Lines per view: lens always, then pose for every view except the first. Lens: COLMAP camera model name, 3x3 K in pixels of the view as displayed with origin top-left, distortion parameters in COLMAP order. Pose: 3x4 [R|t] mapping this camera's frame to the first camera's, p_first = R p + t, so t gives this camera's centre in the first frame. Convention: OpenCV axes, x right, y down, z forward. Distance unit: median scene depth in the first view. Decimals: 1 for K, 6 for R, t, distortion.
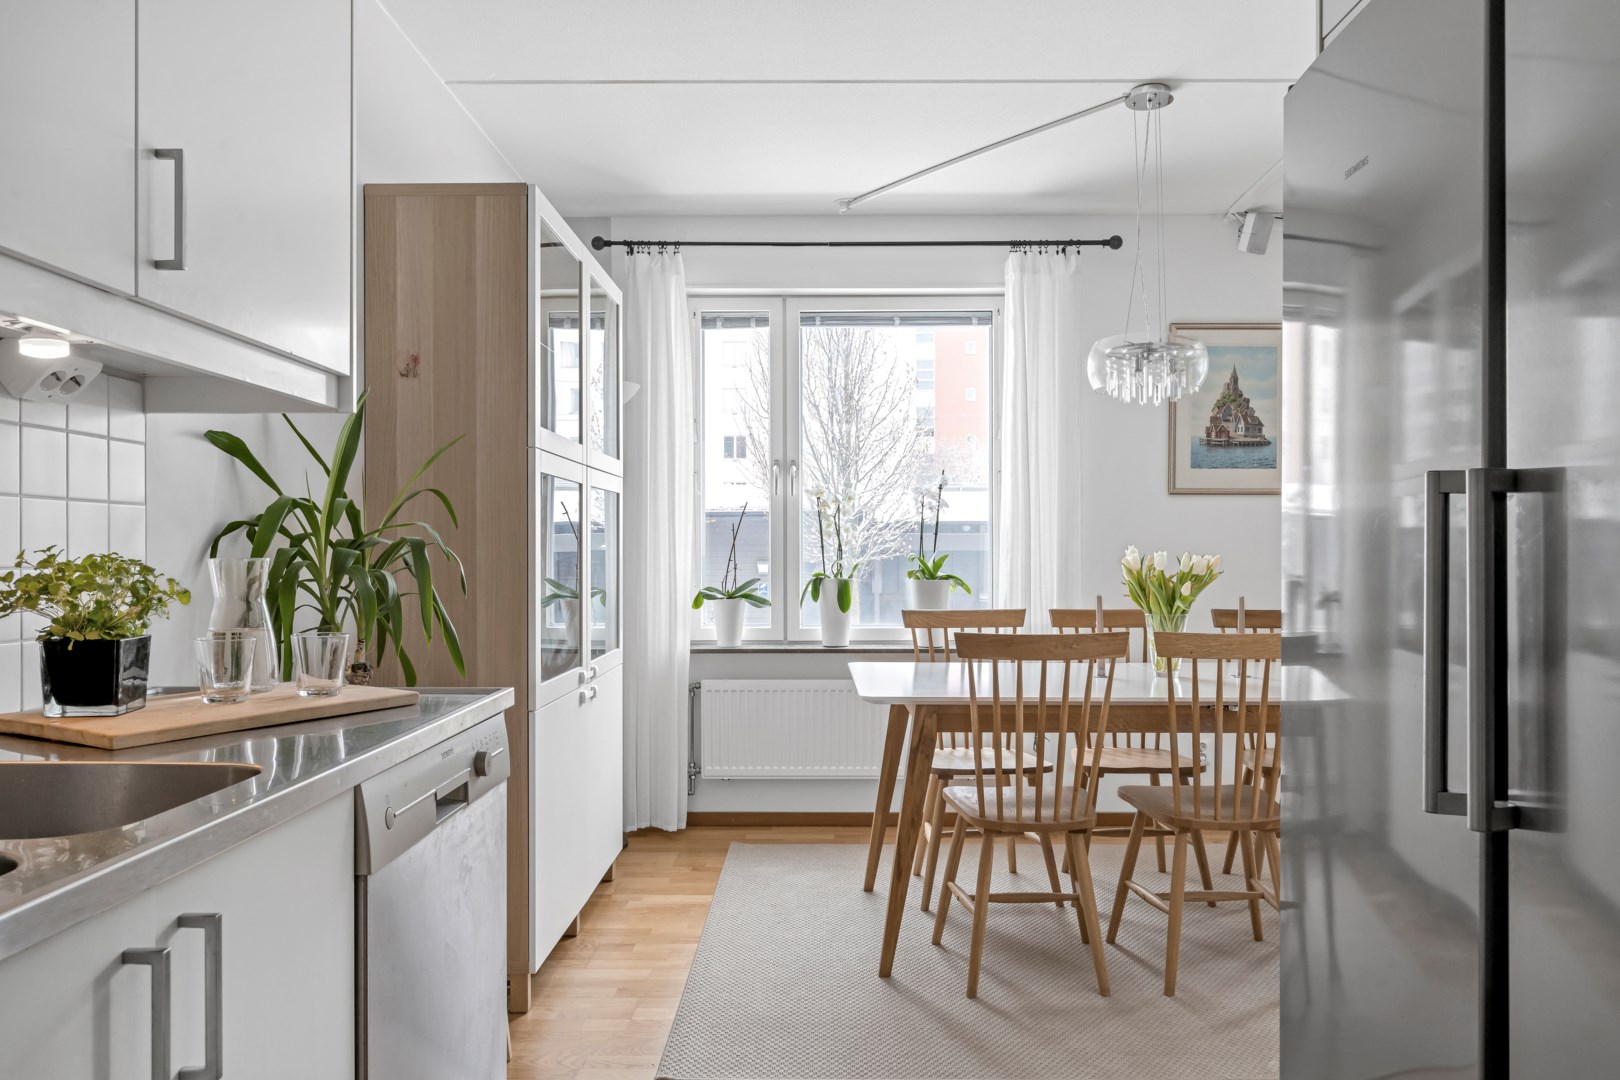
lens RADIAL K [[1144.0, 0, 815.9], [0, 1144.0, 559.4], [0, 0, 1]] dist [-0.011891, 0.004232]
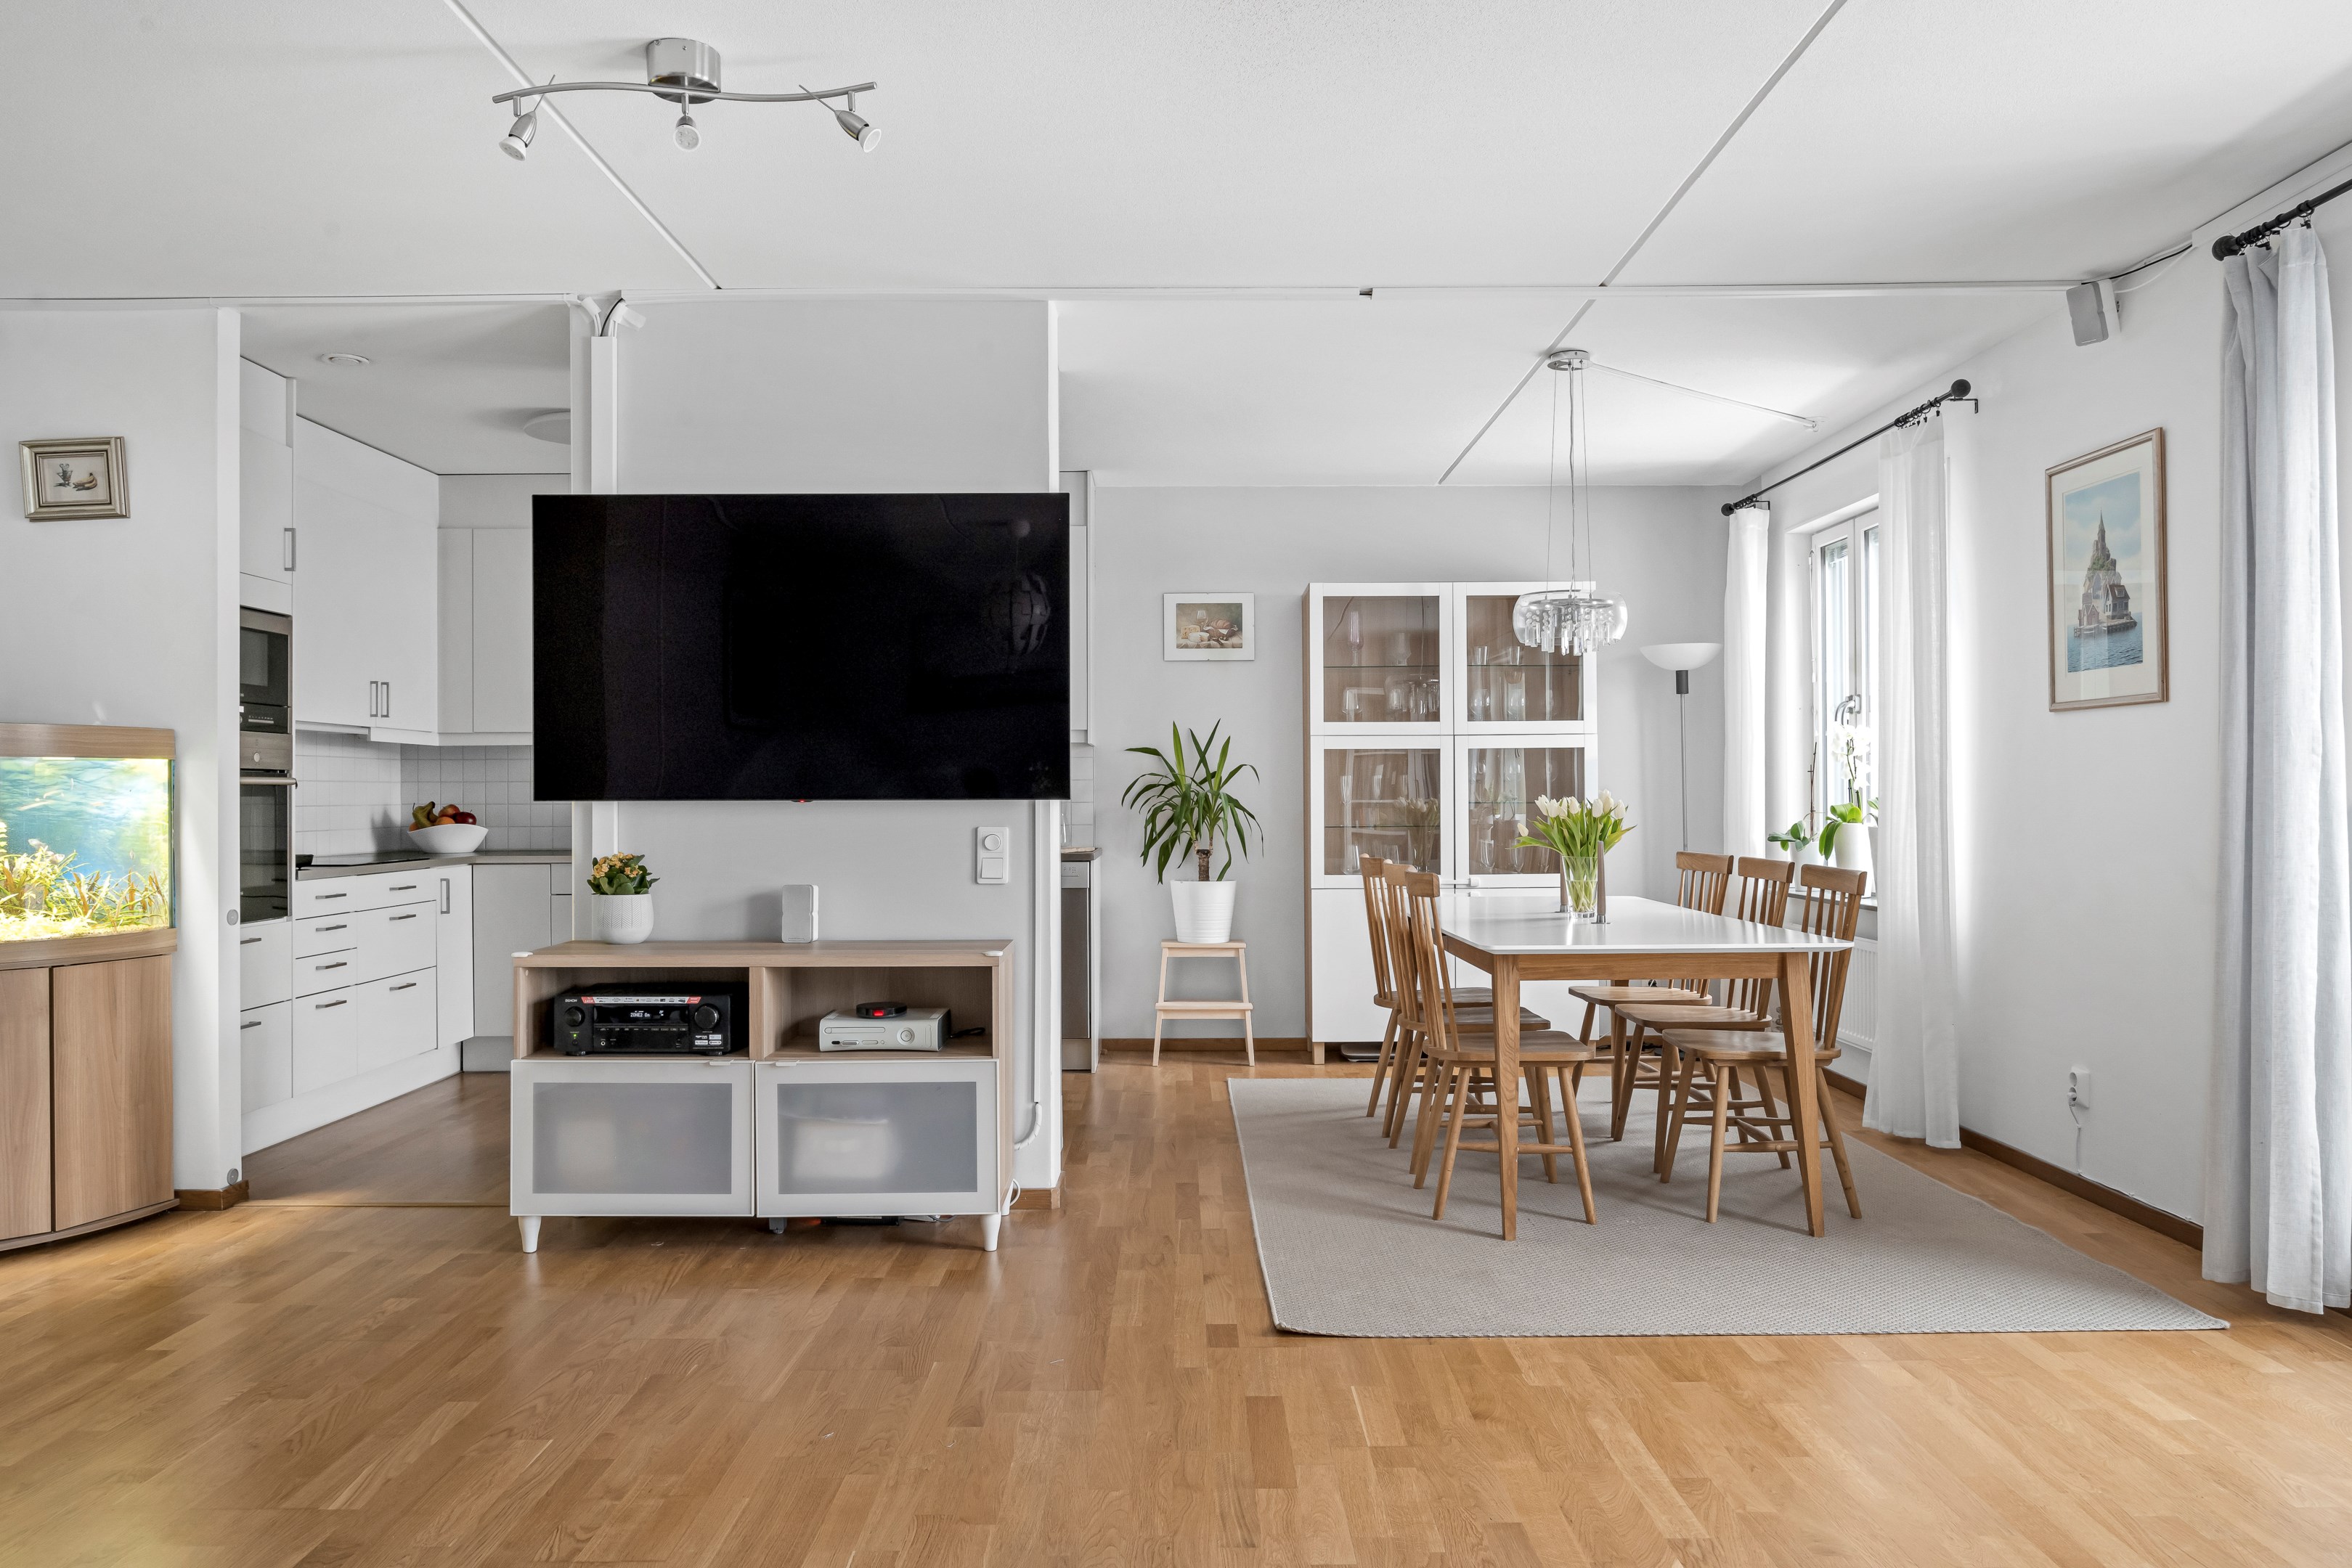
lens RADIAL K [[1602.4, 0, 1190.3], [0, 1602.4, 793.1], [0, 0, 1]] dist [-0.006148, 0.004057]
pose [[0.026592, -0.003239, -0.999641, 2.557004], [-0.003926, 0.999987, -0.003345, -0.003804], [0.999639, 0.004014, 0.026579, 0.894765]]
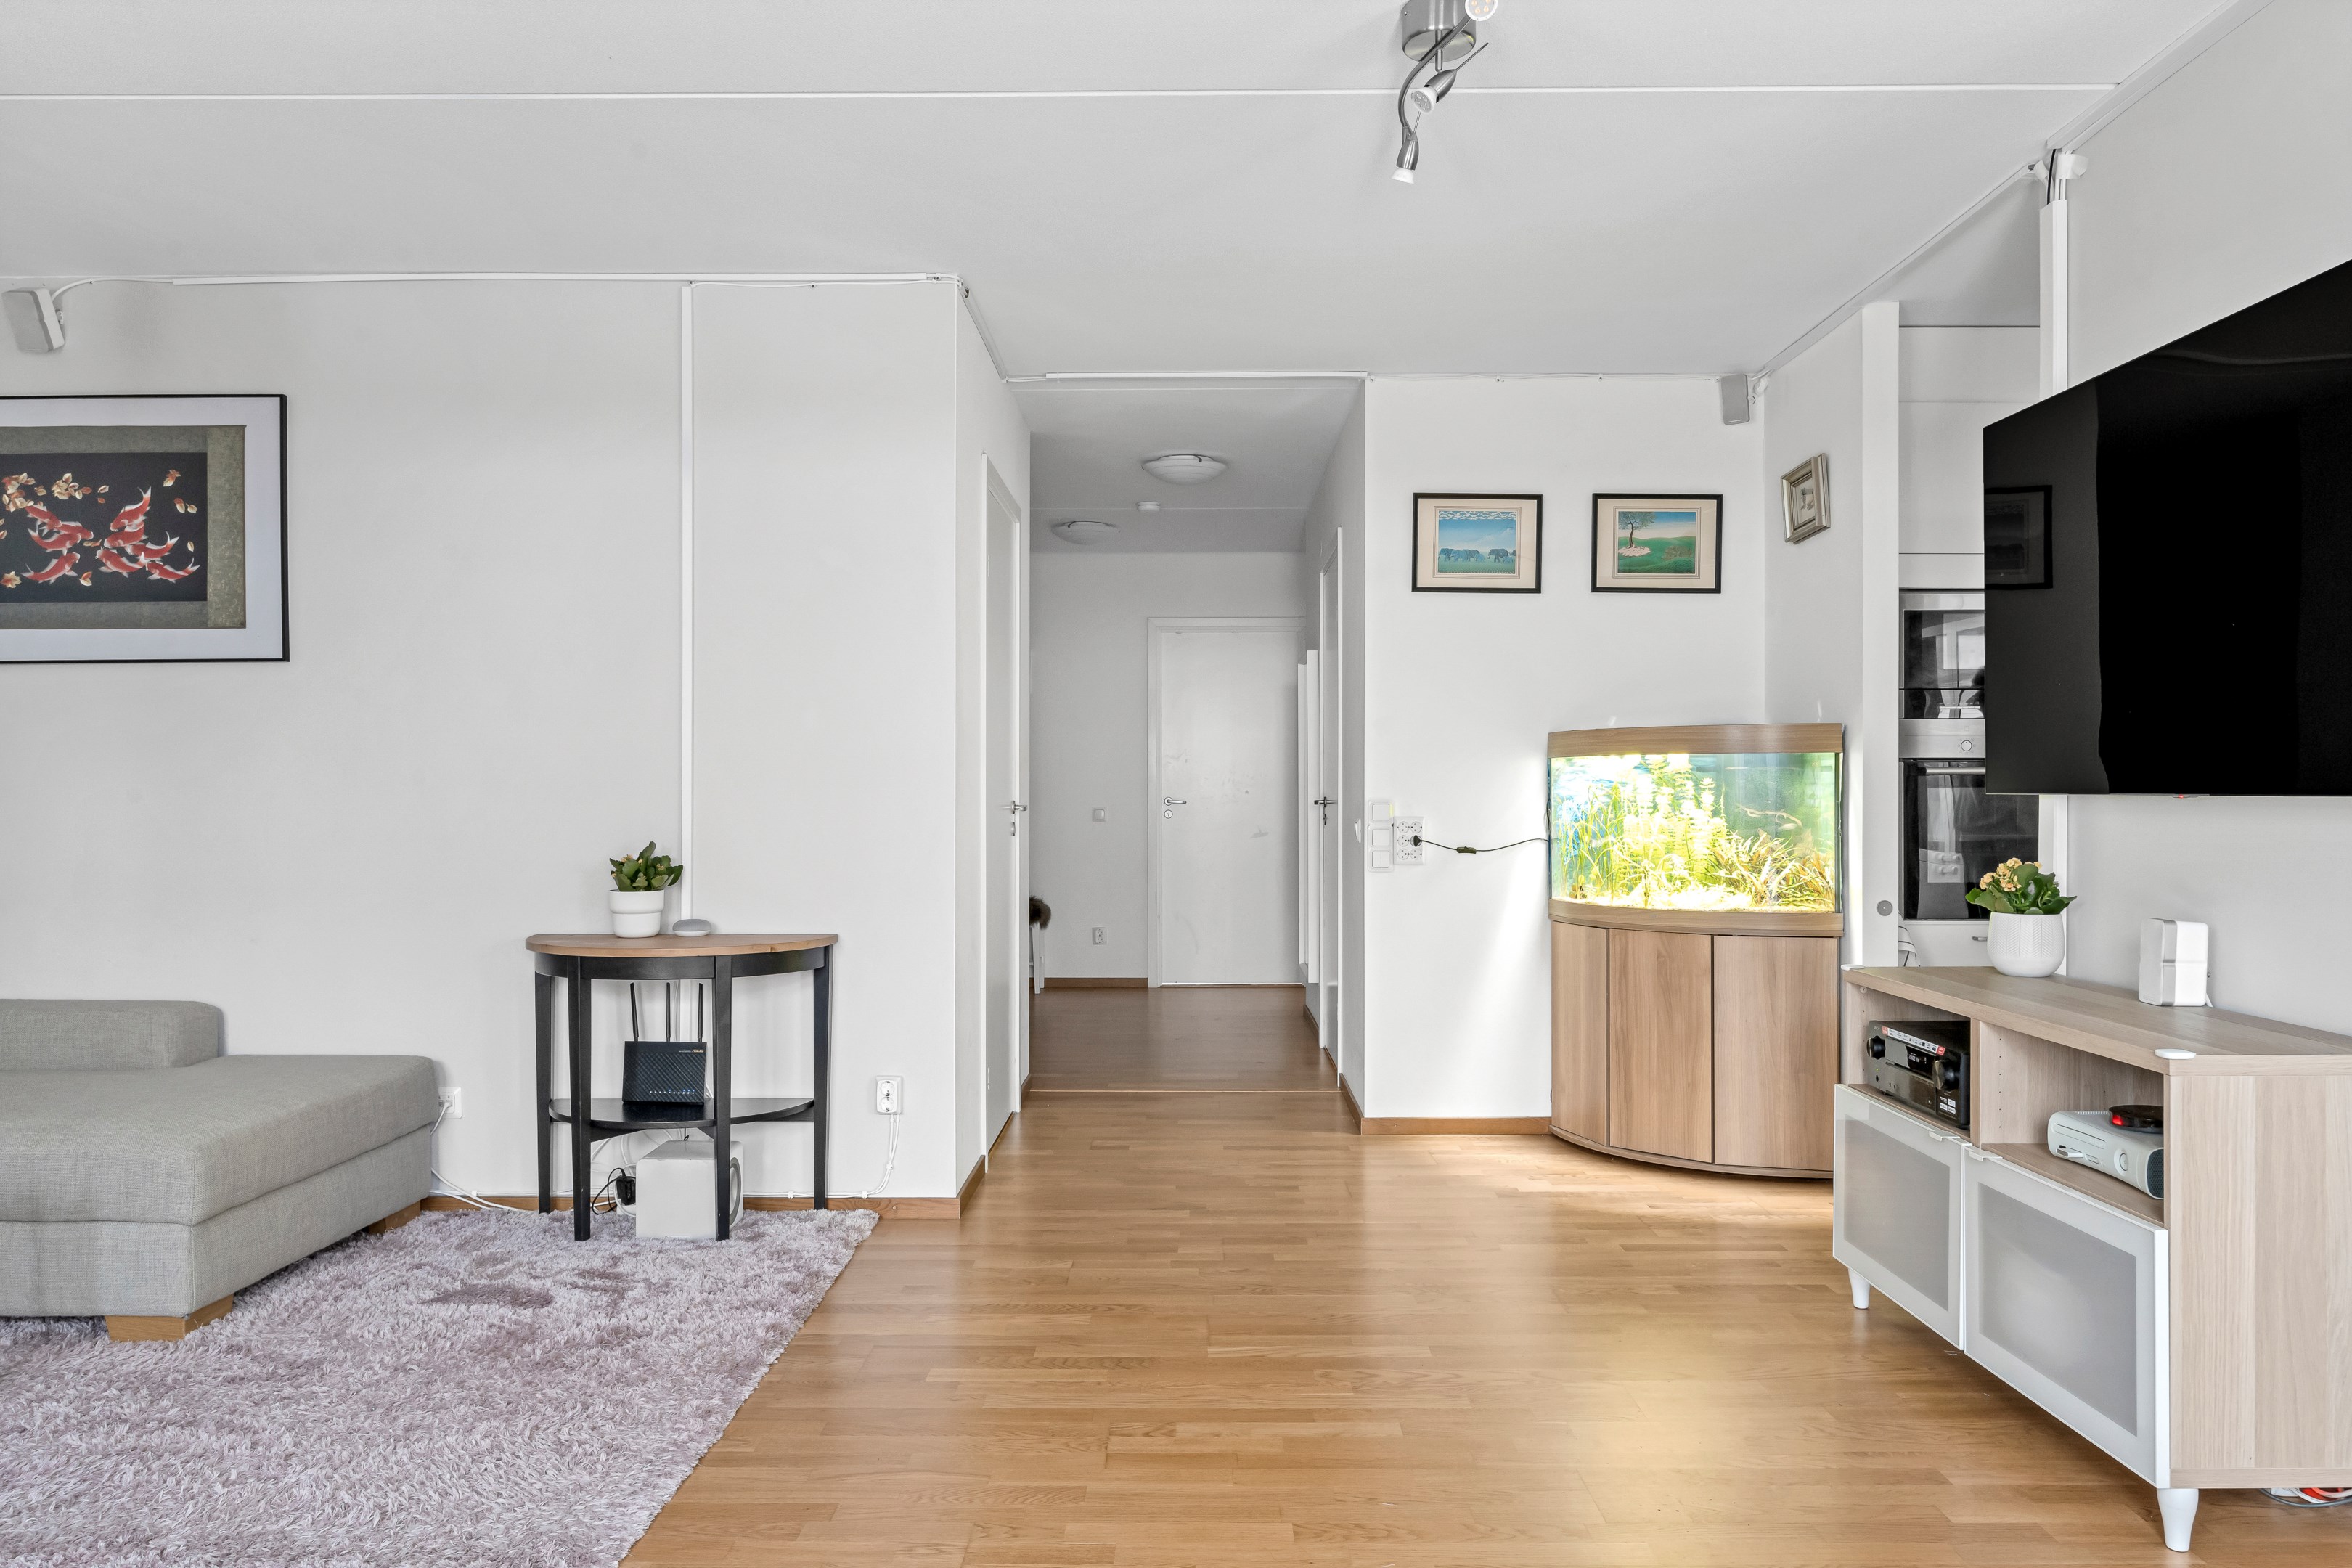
lens RADIAL K [[1660.9, 0, 1169.7], [0, 1660.9, 793.8], [0, 0, 1]] dist [-0.011891, 0.004232]
pose [[-0.999999, 0.000515, 0.001154, 1.477362], [0.000525, 0.999957, 0.009275, -0.012785], [-0.001149, 0.009275, -0.999956, 1.781487]]
